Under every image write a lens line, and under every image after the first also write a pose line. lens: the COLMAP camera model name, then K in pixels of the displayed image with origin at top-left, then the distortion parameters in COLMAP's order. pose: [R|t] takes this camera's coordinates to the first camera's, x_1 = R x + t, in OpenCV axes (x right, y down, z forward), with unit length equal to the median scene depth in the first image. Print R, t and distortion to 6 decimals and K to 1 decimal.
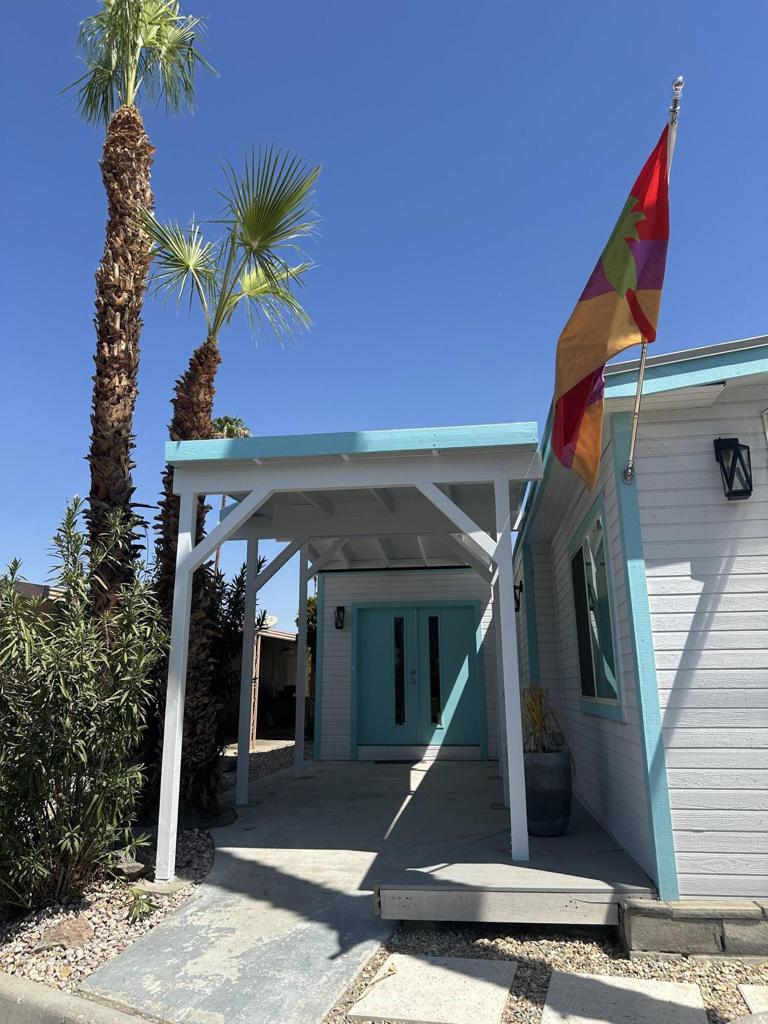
lens RADIAL K [[714.2, 0, 389.1], [0, 714.2, 505.5], [0, 0, 1]] dist [0.073394, -0.097985]
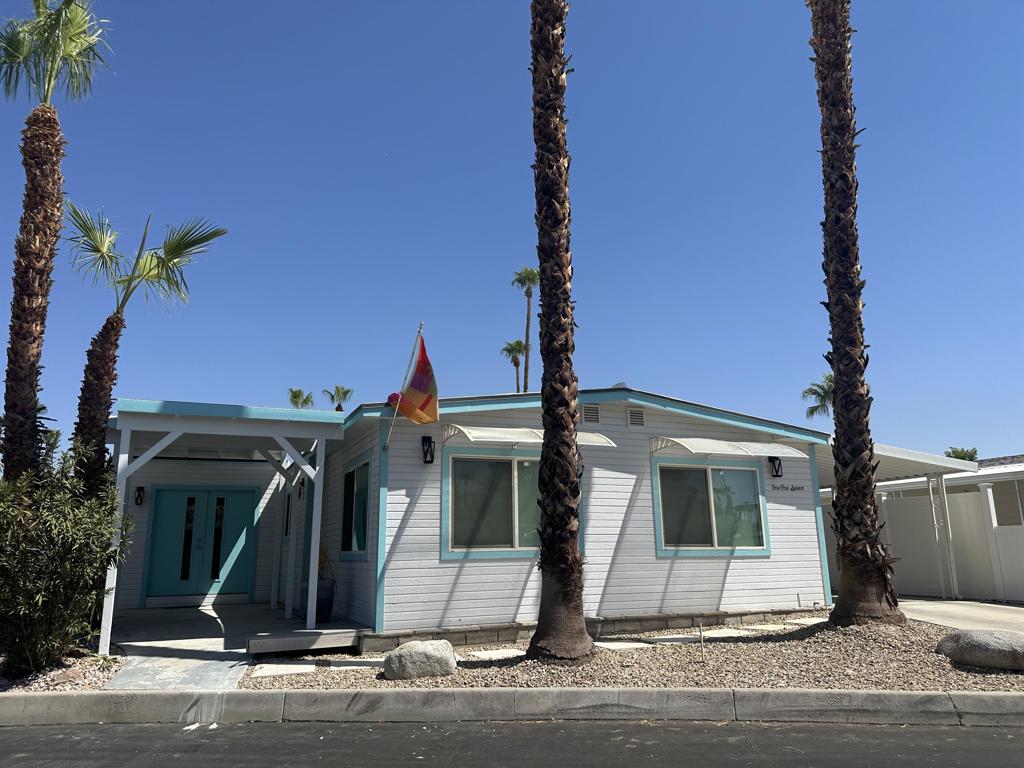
lens RADIAL K [[714.2, 0, 507.8], [0, 714.2, 382.9], [0, 0, 1]] dist [0.073394, -0.097985]
pose [[0.860753, 0.111943, 0.496561, -0.281830], [-0.117635, 0.992857, -0.019915, -0.149113], [-0.495243, -0.041271, 0.867773, -0.669336]]
